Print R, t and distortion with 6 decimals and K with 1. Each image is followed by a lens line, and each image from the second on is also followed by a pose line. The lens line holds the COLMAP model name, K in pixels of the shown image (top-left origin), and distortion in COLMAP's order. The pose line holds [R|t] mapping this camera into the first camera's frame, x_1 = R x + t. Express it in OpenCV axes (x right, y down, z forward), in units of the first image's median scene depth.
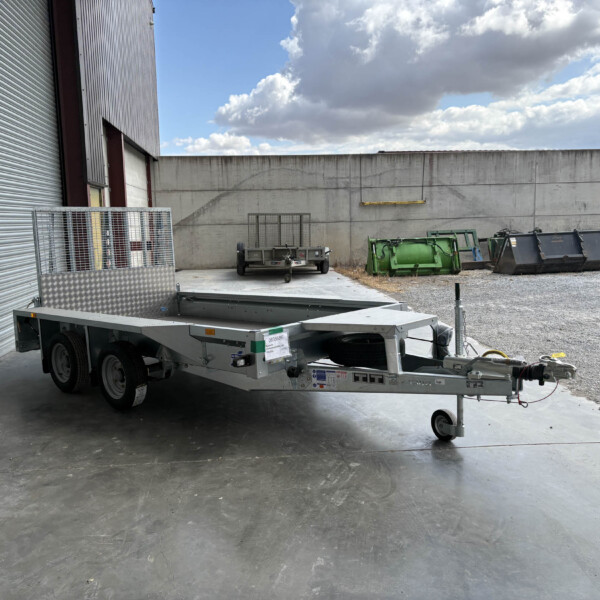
lens RADIAL K [[602.2, 0, 300.0], [0, 602.2, 300.0], [0, 0, 1]] dist [0.038530, -0.007104]
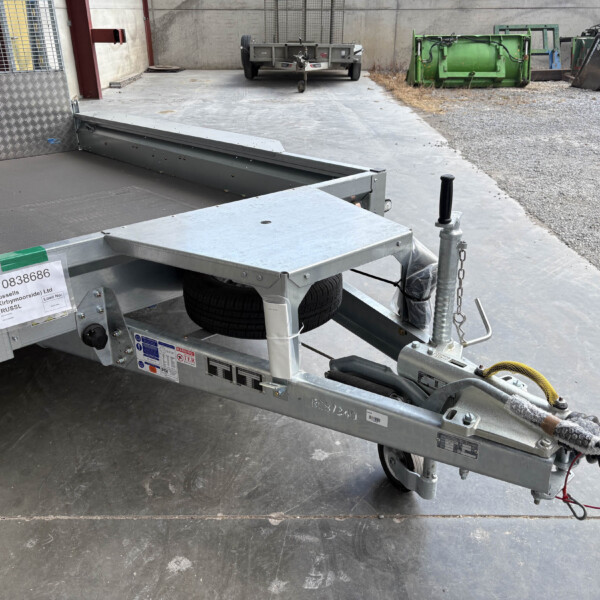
lens RADIAL K [[605.7, 0, 300.2], [0, 605.7, 316.9], [0, 0, 1]] dist [0.000614, 0.017201]
pose [[0.995719, 0.060446, -0.069932, 0.046105], [-0.033755, 0.942081, 0.333684, -0.015286], [0.086052, -0.329895, 0.940088, 0.141844]]
